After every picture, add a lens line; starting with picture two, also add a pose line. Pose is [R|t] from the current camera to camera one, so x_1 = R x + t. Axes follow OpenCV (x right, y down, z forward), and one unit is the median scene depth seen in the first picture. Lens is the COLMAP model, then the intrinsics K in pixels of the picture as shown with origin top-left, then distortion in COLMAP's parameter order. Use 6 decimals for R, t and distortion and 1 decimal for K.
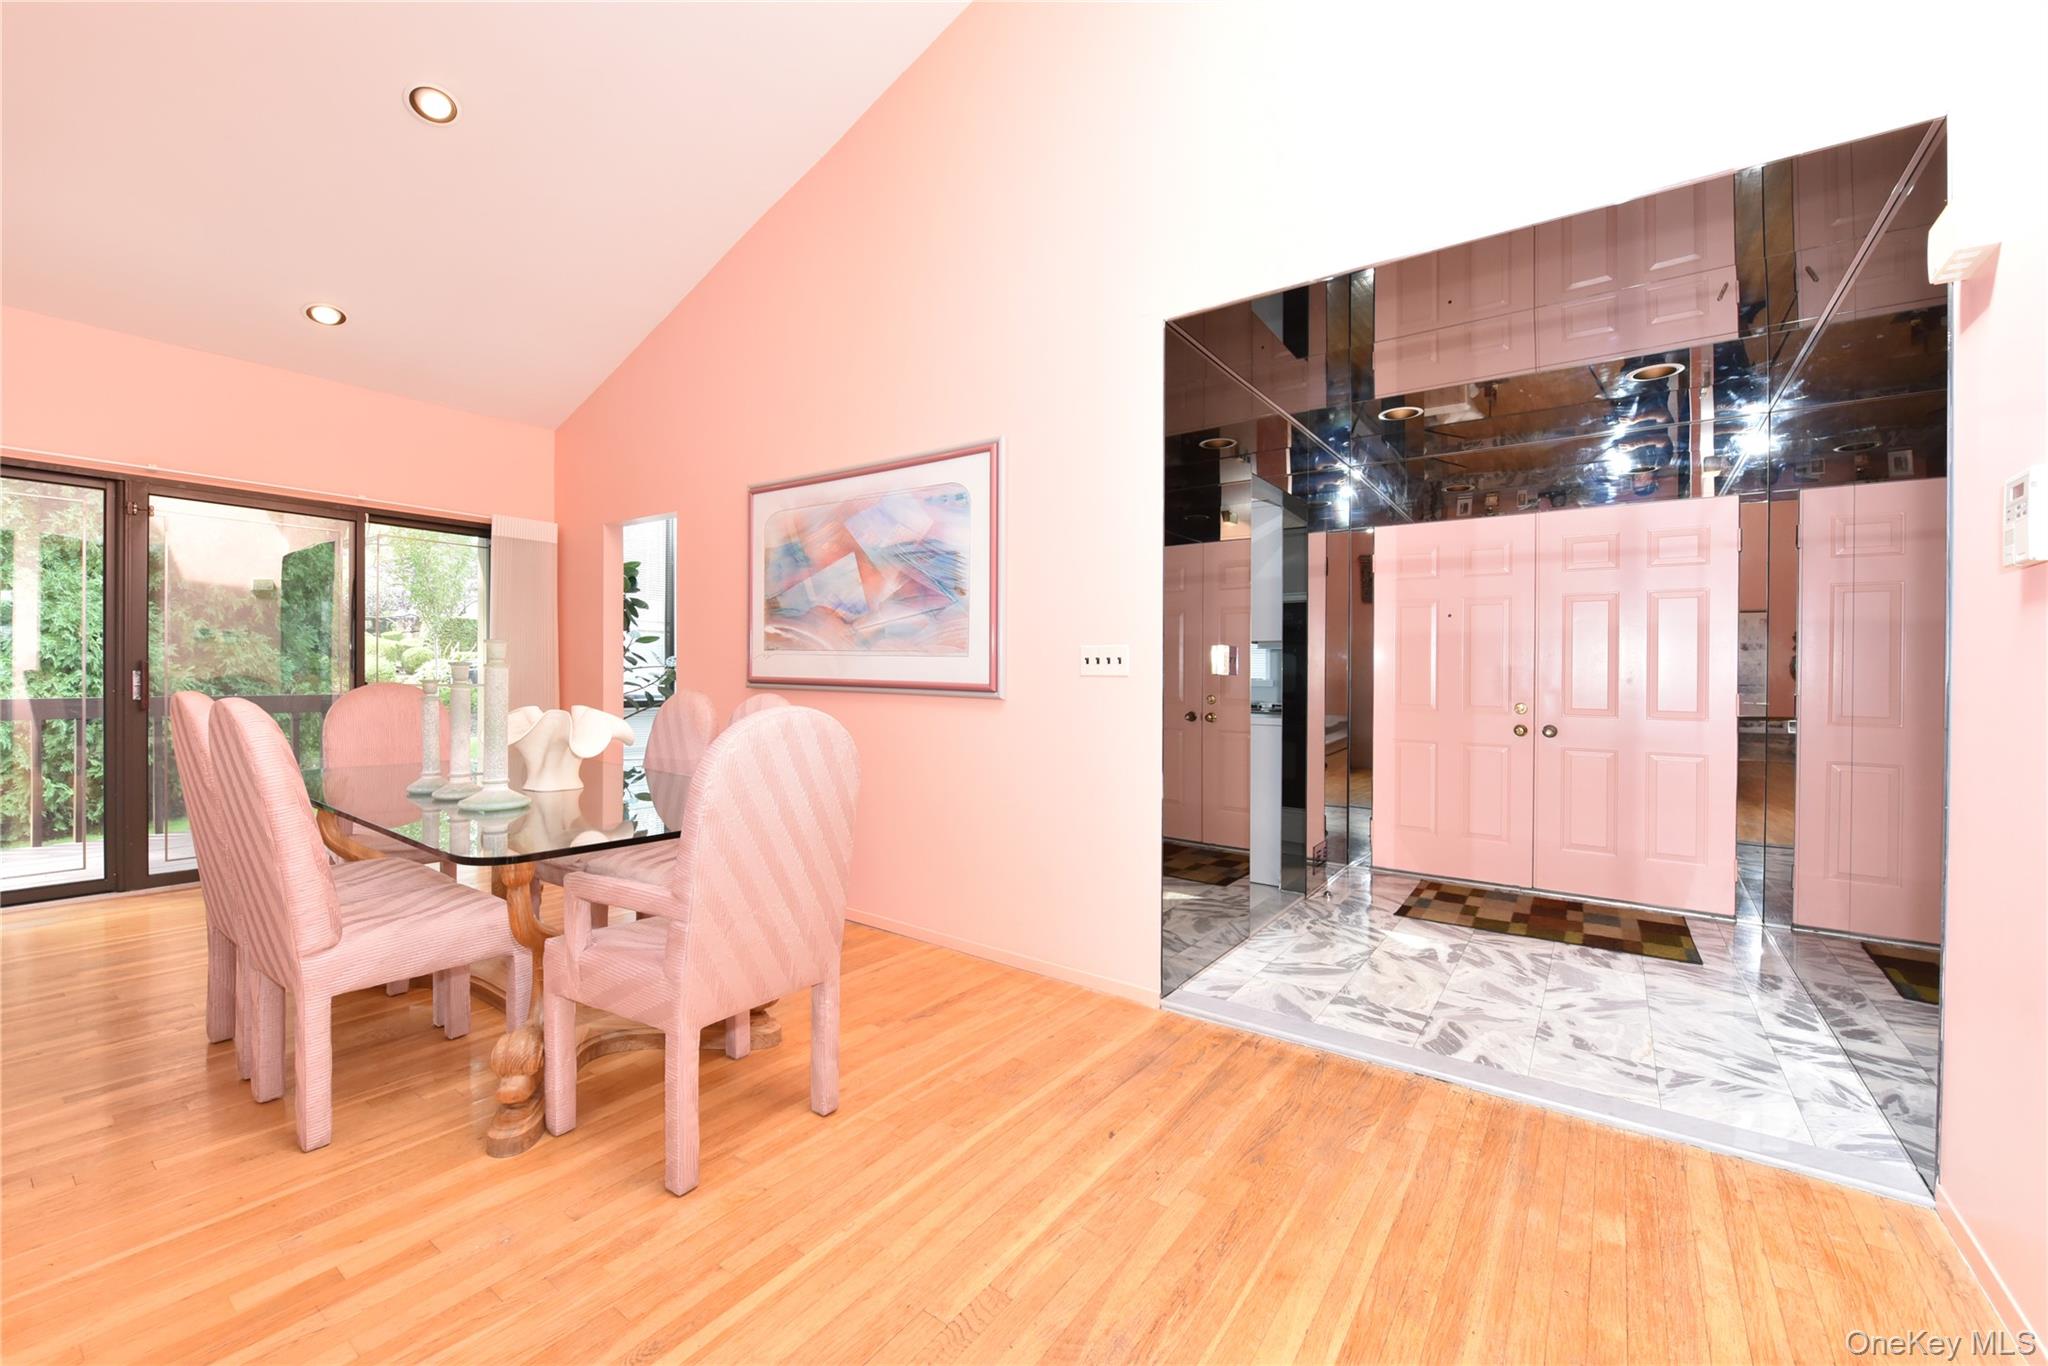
lens RADIAL K [[833.9, 0, 1024.0], [0, 833.9, 683.0], [0, 0, 1]] dist [-0.000990, -0.000221]
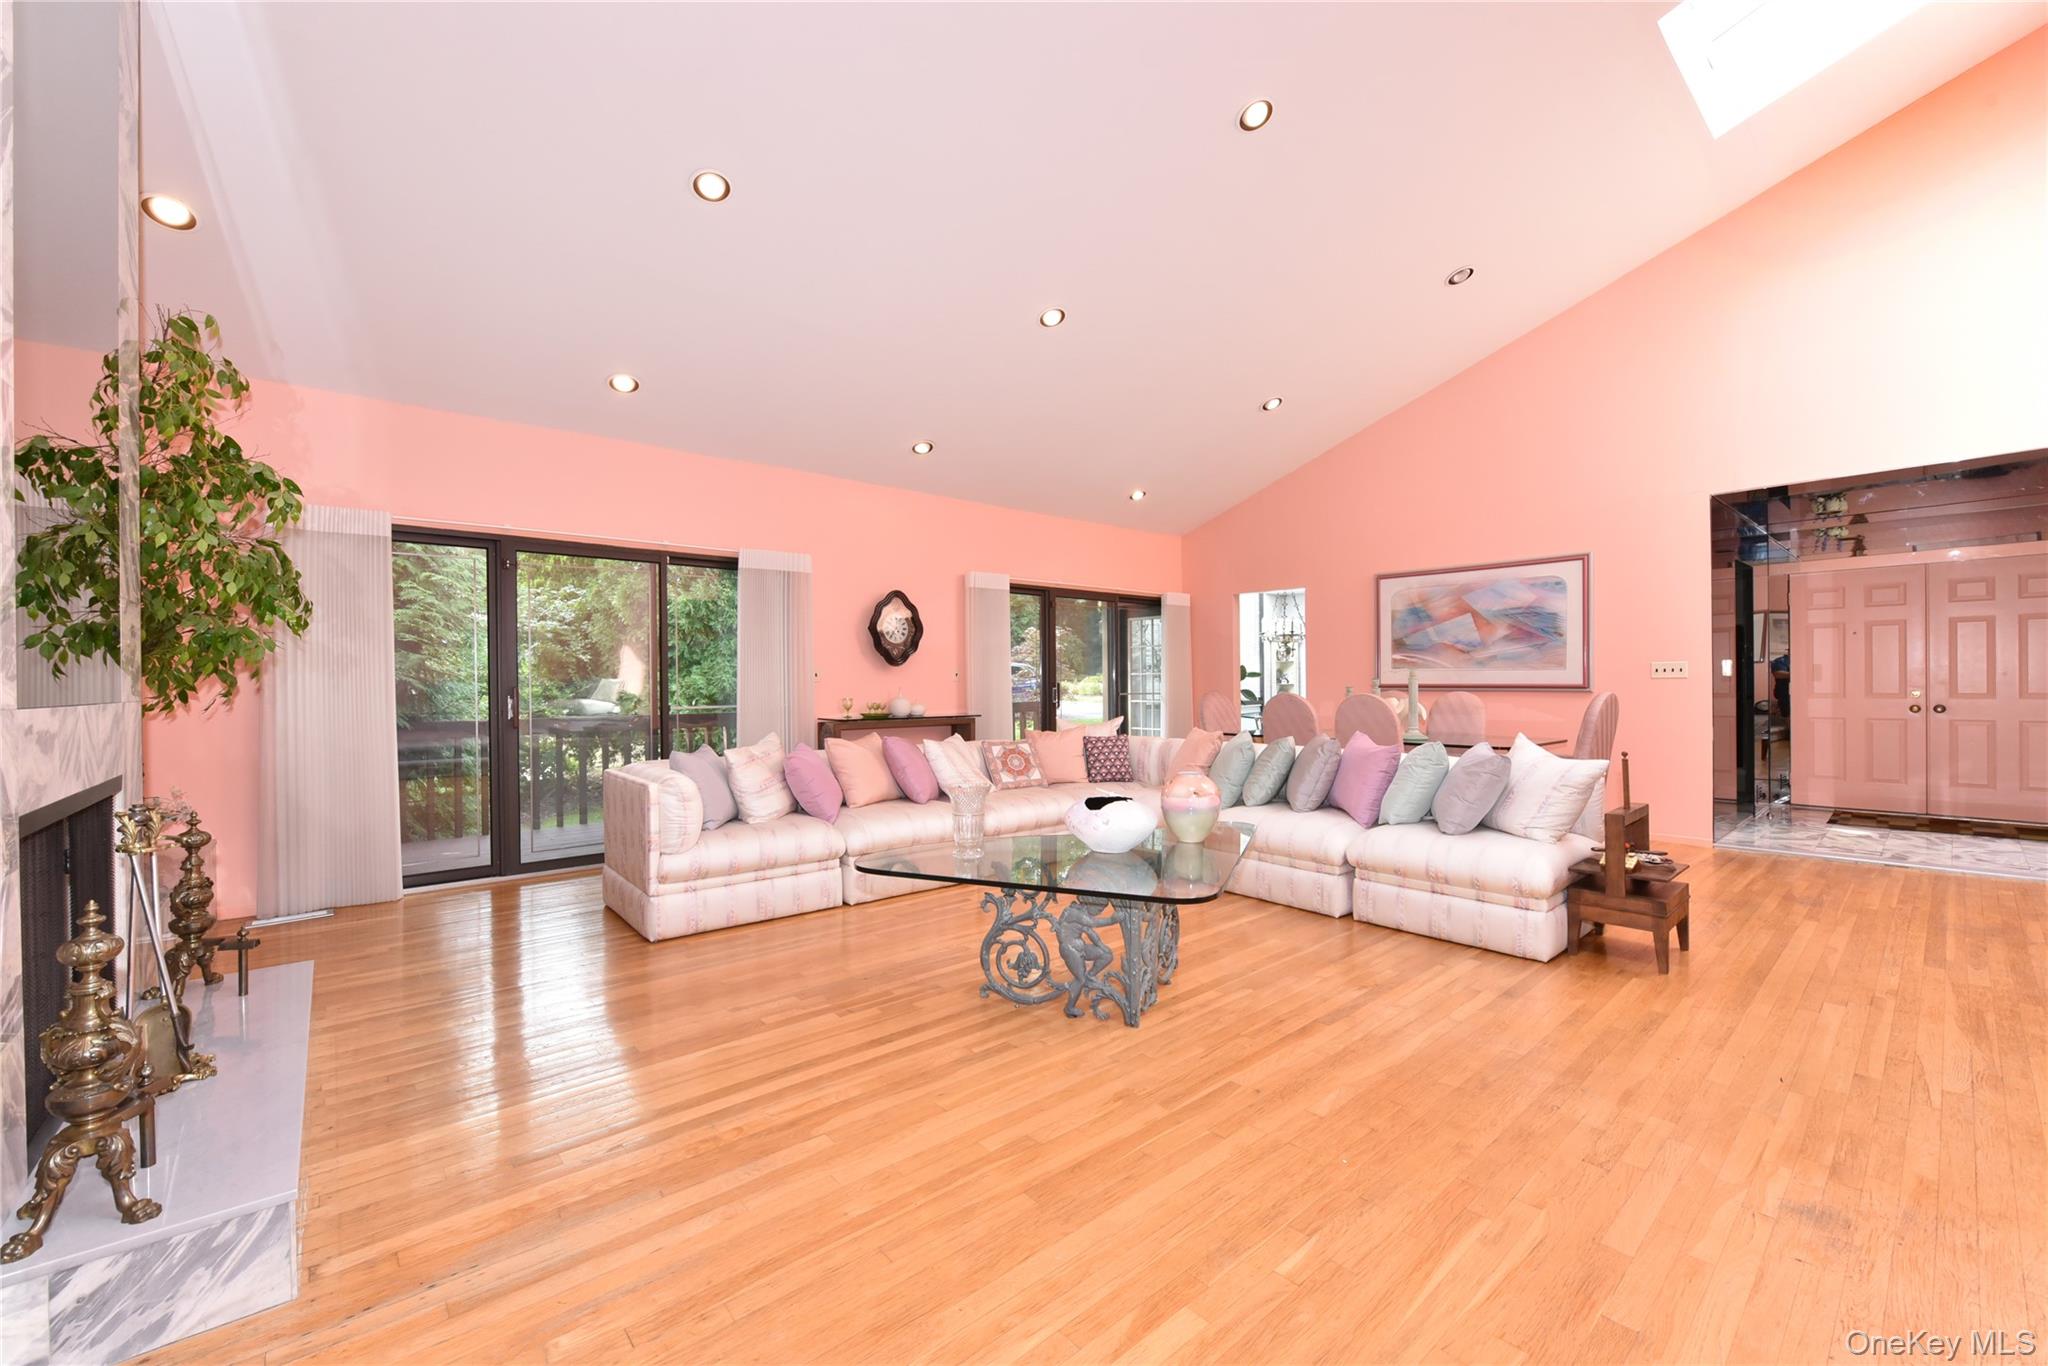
lens RADIAL K [[861.7, 0, 1024.0], [0, 861.7, 683.0], [0, 0, 1]] dist [0.016070, -0.000203]
pose [[0.980657, -0.023214, -0.194353, -0.779991], [0.021067, 0.999692, -0.013104, -0.002345], [0.194598, 0.008756, 0.980844, -0.999711]]
